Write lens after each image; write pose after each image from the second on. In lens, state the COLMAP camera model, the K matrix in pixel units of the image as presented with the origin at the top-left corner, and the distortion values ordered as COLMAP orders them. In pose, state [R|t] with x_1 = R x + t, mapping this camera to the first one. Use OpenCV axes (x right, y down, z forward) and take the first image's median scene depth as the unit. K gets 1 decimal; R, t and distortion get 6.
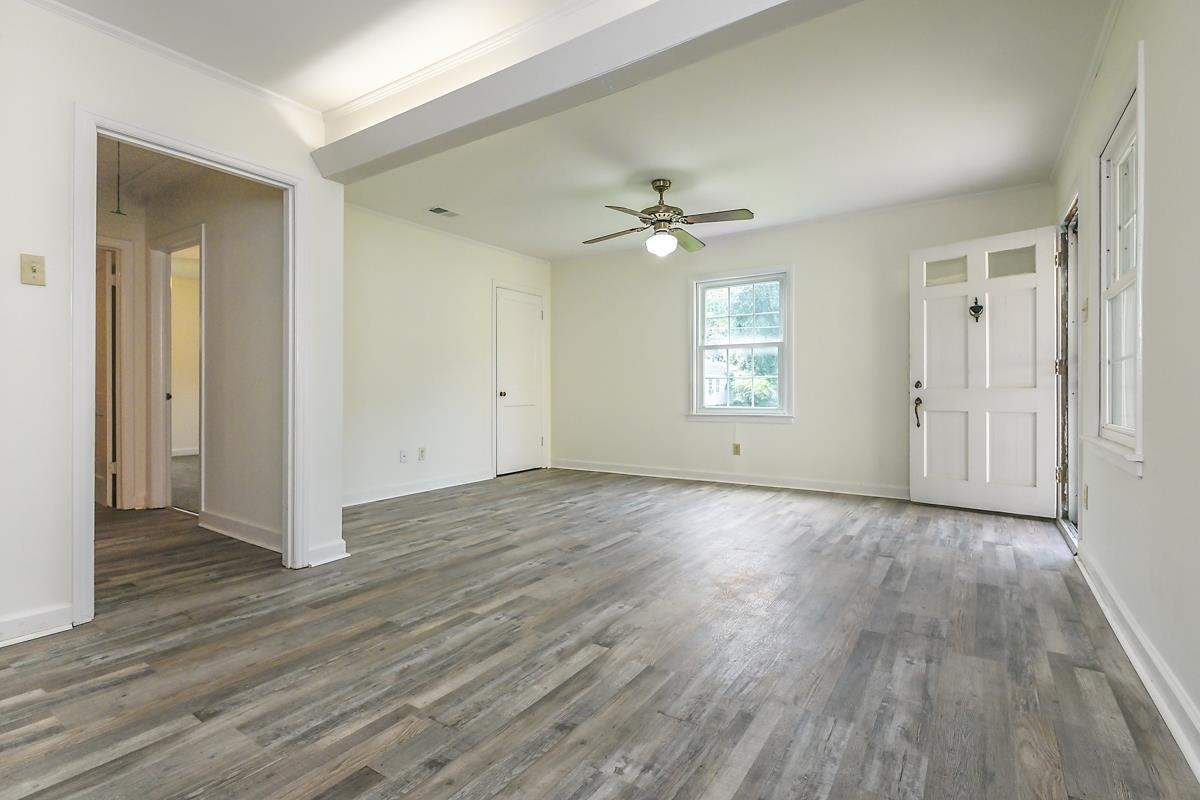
lens RADIAL K [[558.0, 0, 600.0], [0, 558.0, 400.0], [0, 0, 1]] dist [-0.002673, -0.000278]
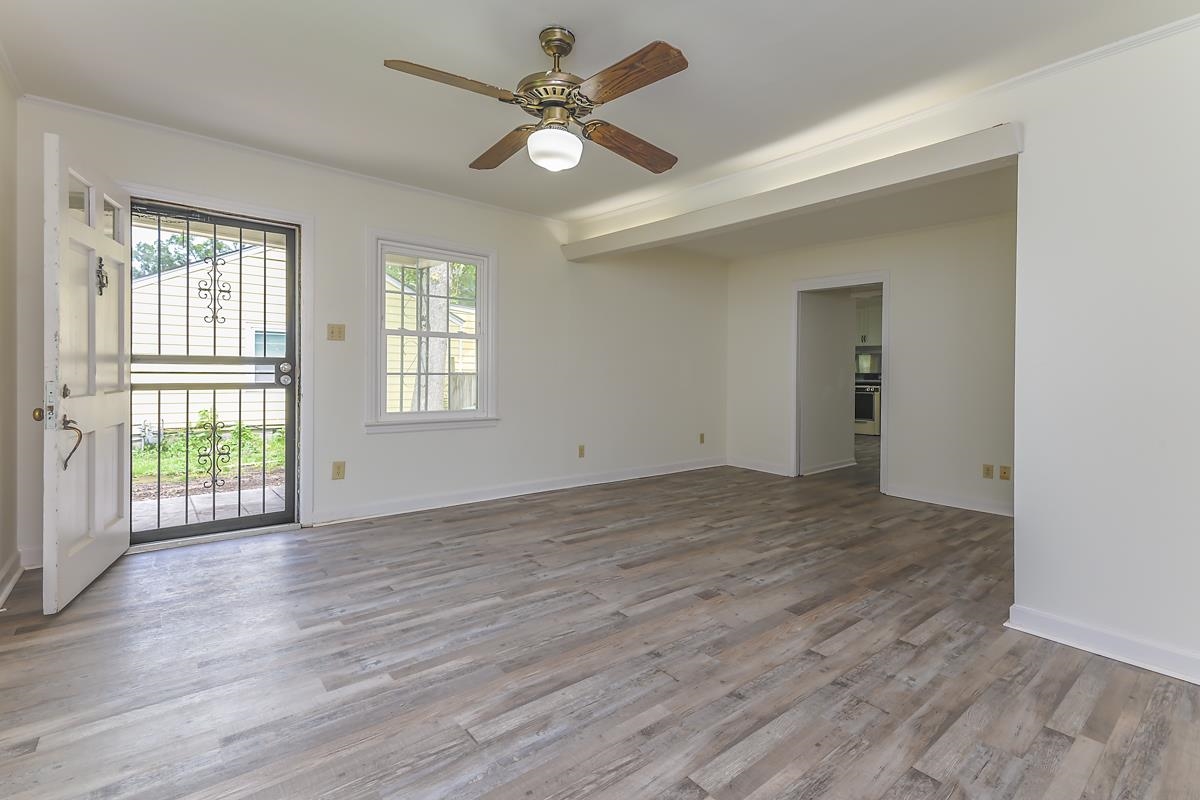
lens RADIAL K [[555.1, 0, 605.5], [0, 555.1, 376.7], [0, 0, 1]] dist [0.015927, -0.000292]
pose [[-0.956168, -0.016725, 0.292341, -0.185861], [-0.011761, 0.999755, 0.018727, -0.112880], [-0.292583, 0.014467, -0.956131, 2.656535]]
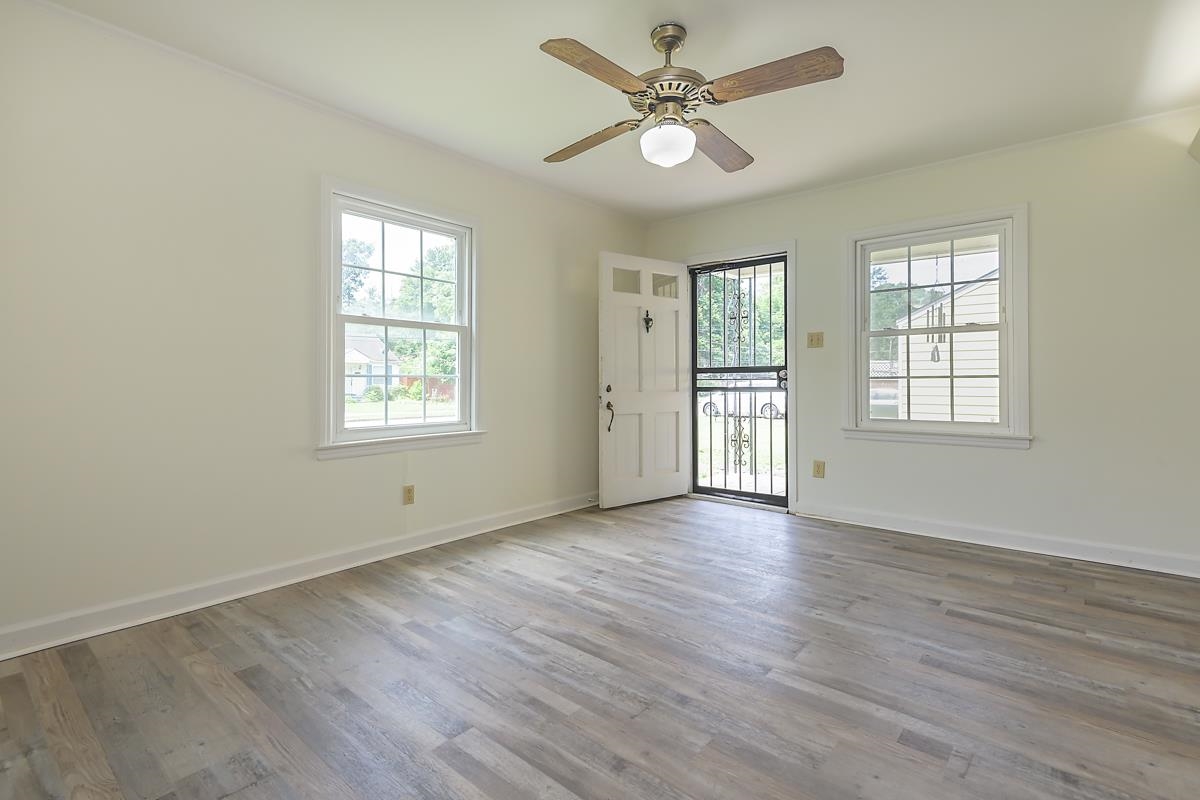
lens RADIAL K [[555.1, 0, 605.5], [0, 555.1, 376.7], [0, 0, 1]] dist [0.015927, -0.000292]
pose [[0.113529, 0.011000, 0.993474, -0.795291], [0.011324, 0.999859, -0.012365, -0.071331], [-0.993470, 0.012653, 0.113388, 1.747714]]
